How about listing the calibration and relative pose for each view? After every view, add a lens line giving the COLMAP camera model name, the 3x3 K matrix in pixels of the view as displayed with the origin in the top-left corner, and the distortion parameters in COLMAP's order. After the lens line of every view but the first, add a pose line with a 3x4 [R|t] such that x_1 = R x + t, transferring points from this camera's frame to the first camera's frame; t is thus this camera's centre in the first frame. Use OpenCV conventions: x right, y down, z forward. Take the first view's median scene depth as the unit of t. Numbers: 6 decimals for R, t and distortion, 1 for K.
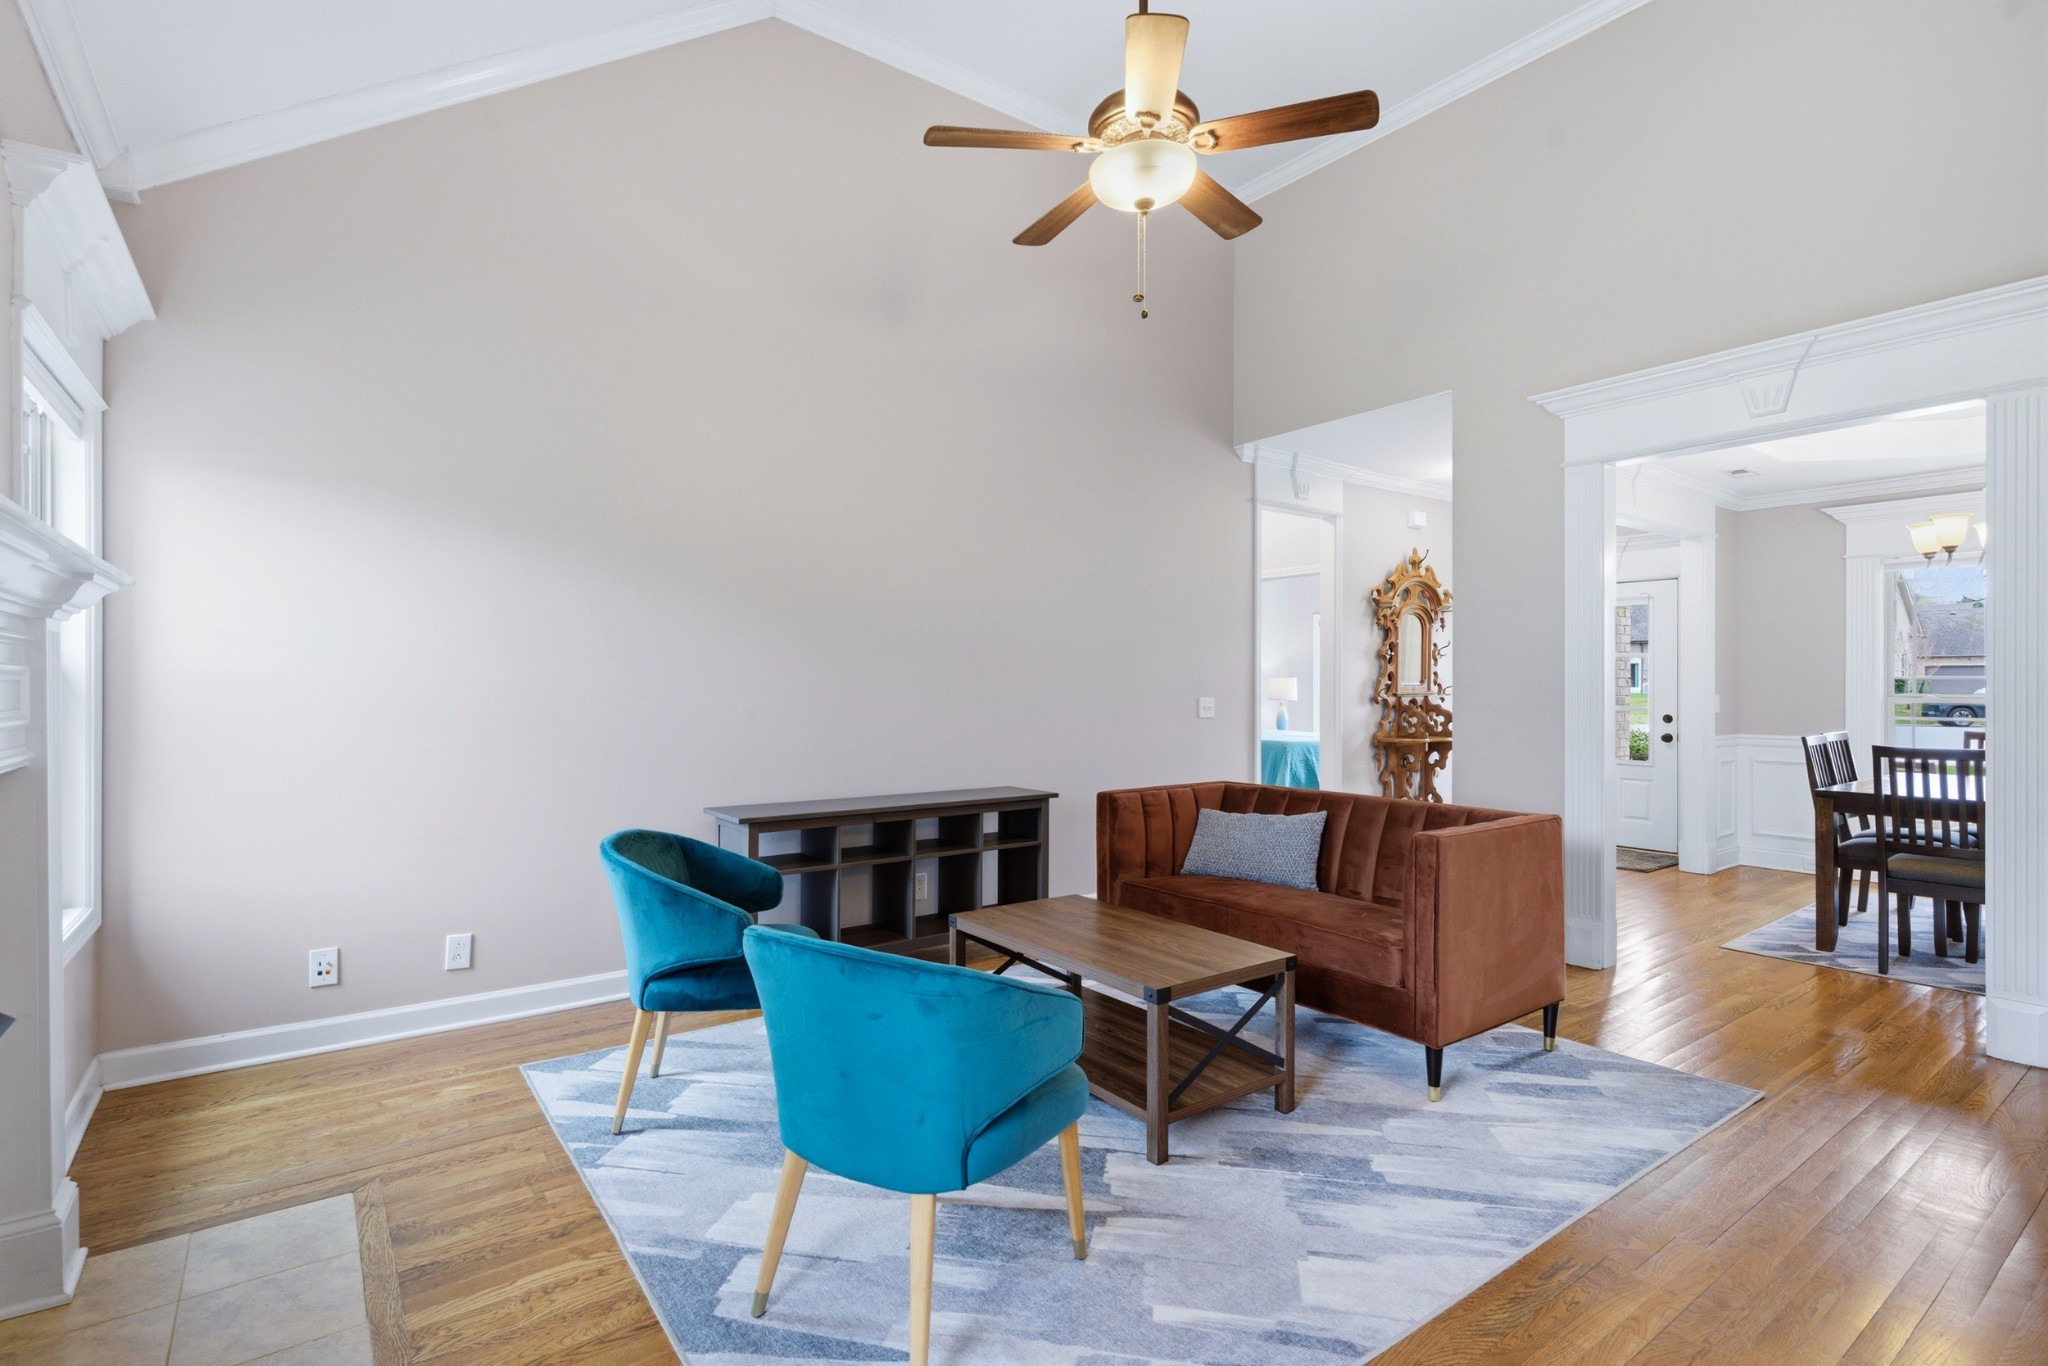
lens RADIAL K [[976.5, 0, 1015.7], [0, 976.5, 683.3], [0, 0, 1]] dist [0.001068, 0.000199]
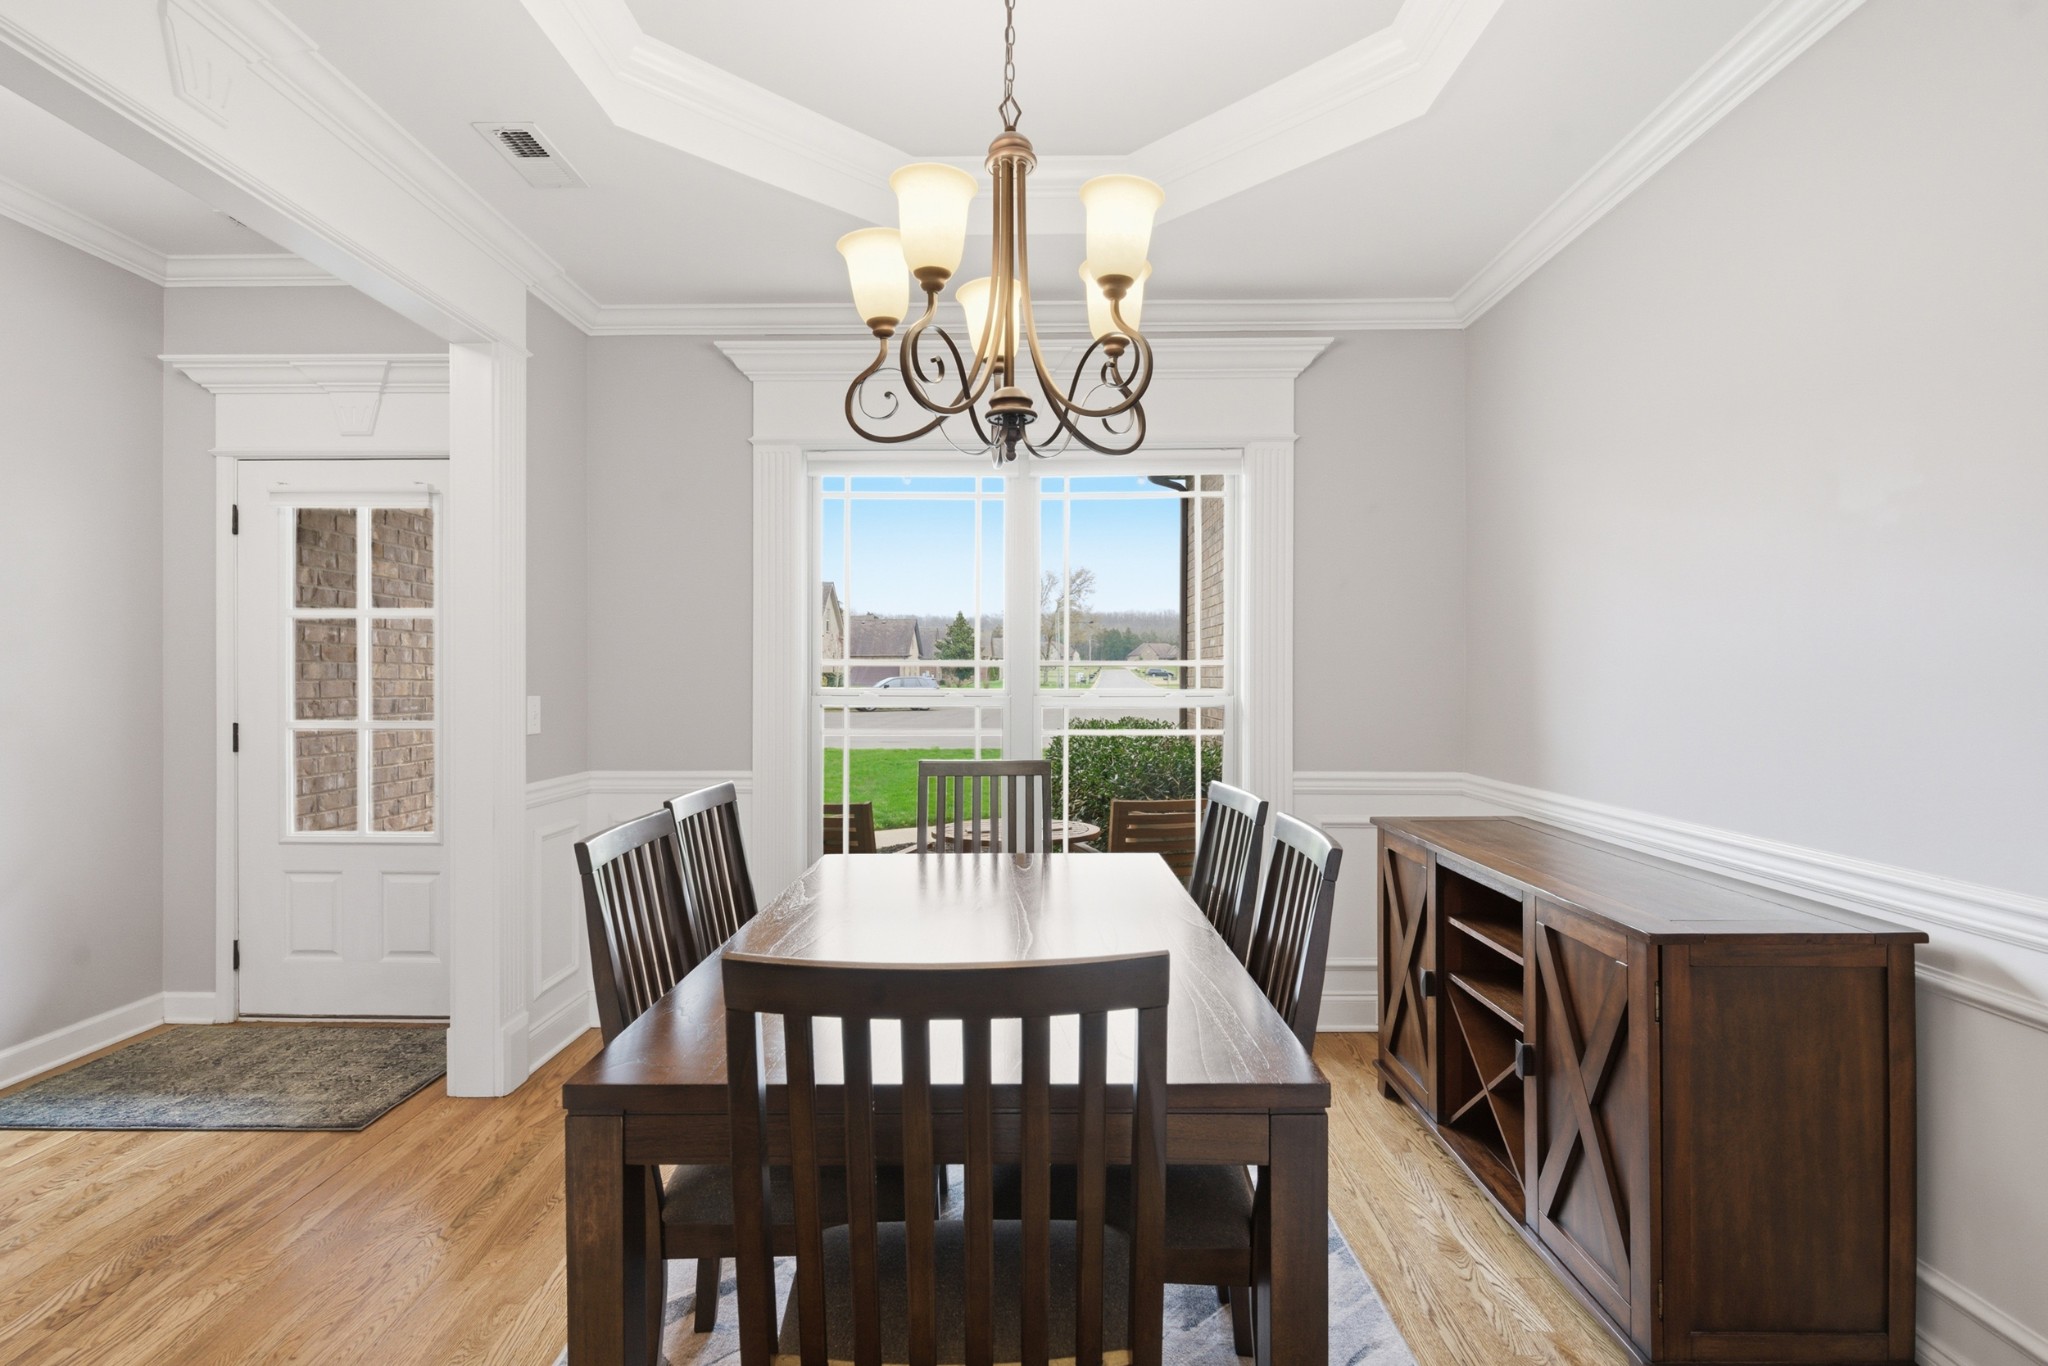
lens RADIAL K [[976.5, 0, 1015.7], [0, 976.5, 683.3], [0, 0, 1]] dist [0.001068, 0.000199]
pose [[0.604785, -0.011138, 0.796311, 0.496060], [0.012980, 0.999907, 0.004127, 0.007544], [-0.796283, 0.007840, 0.604874, 0.546536]]
